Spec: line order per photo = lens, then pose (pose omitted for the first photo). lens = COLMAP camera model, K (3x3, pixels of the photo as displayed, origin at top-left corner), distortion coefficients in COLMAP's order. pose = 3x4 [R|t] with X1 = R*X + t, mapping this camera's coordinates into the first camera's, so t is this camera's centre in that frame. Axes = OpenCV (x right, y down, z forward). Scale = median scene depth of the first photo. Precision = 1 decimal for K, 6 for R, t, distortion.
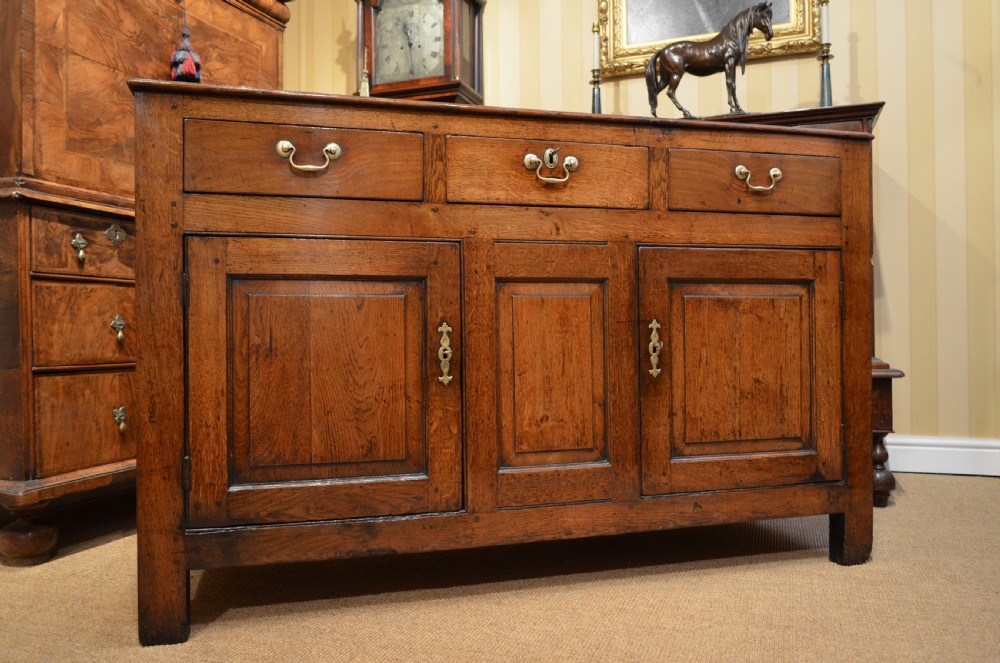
lens RADIAL K [[768.4, 0, 509.6], [0, 768.4, 338.7], [0, 0, 1]] dist [-0.018112, 0.009416]
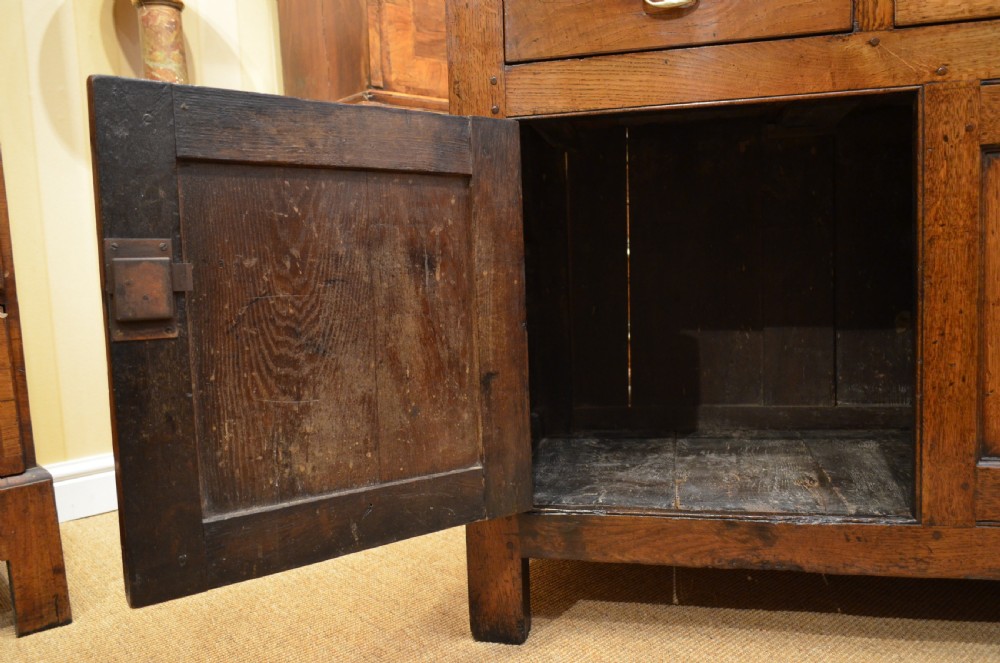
lens RADIAL K [[768.4, 0, 510.7], [0, 768.4, 339.4], [0, 0, 1]] dist [-0.018112, 0.009416]
pose [[0.880245, 0.021380, -0.474038, -0.056309], [0.028940, 0.994706, 0.098602, 0.001303], [0.473636, -0.100513, 0.874966, 0.293066]]
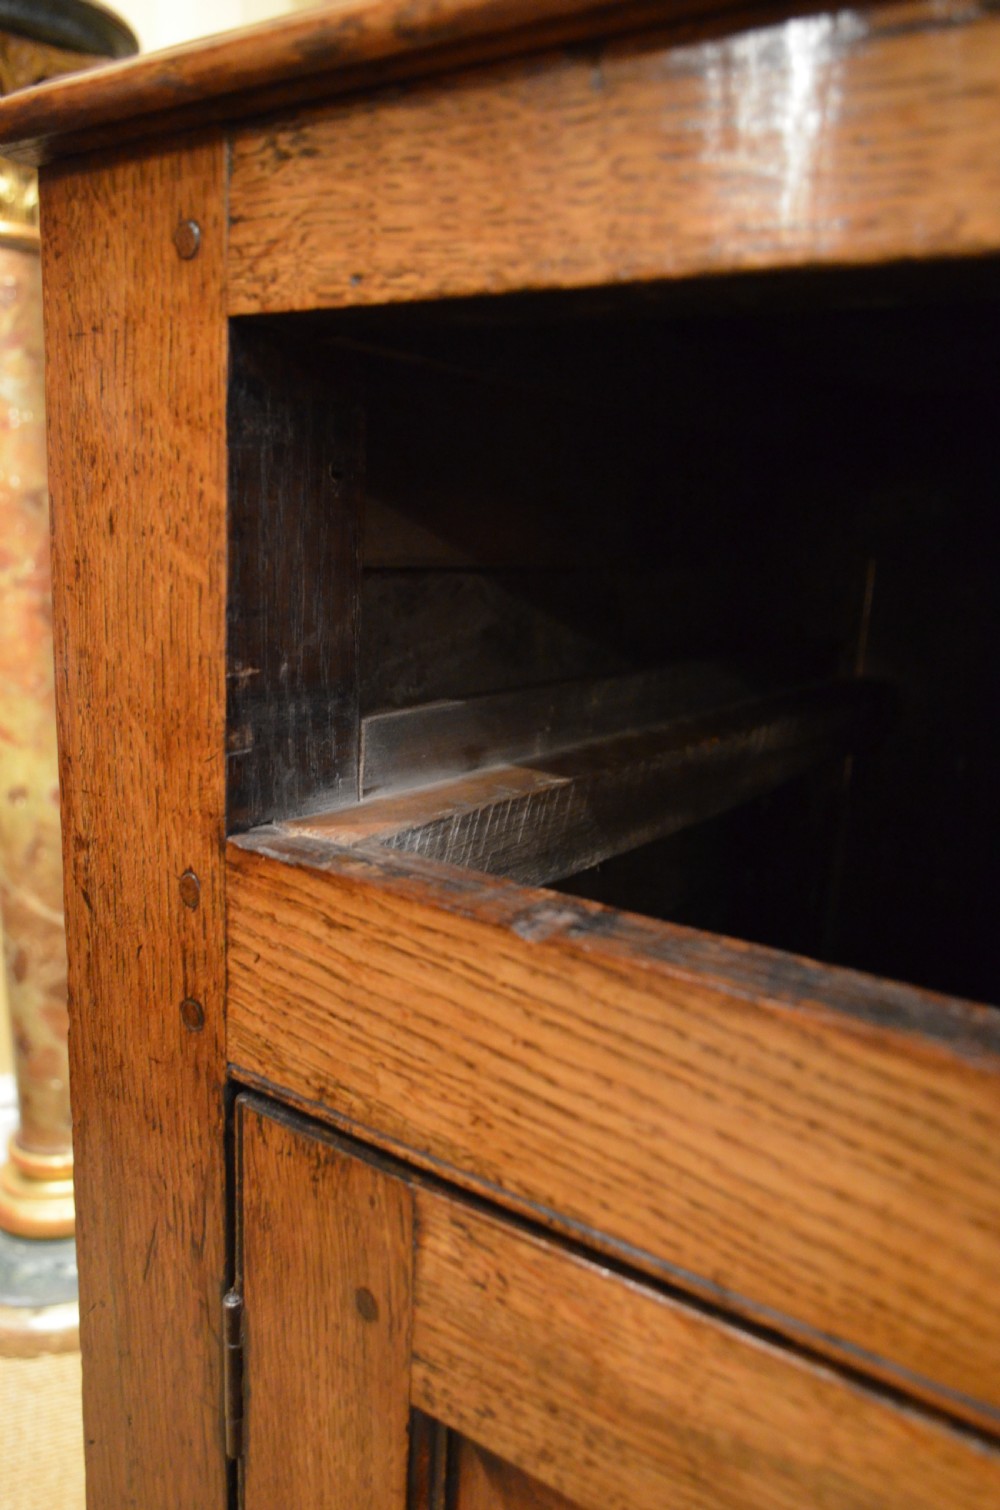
lens RADIAL K [[1157.9, 0, 488.4], [0, 1157.9, 776.8], [0, 0, 1]] dist [-0.016916, 0.009111]
pose [[0.624577, 0.211693, -0.751725, -0.199143], [-0.044151, 0.970593, 0.236644, -0.234588], [0.779715, -0.114613, 0.615556, 0.812527]]
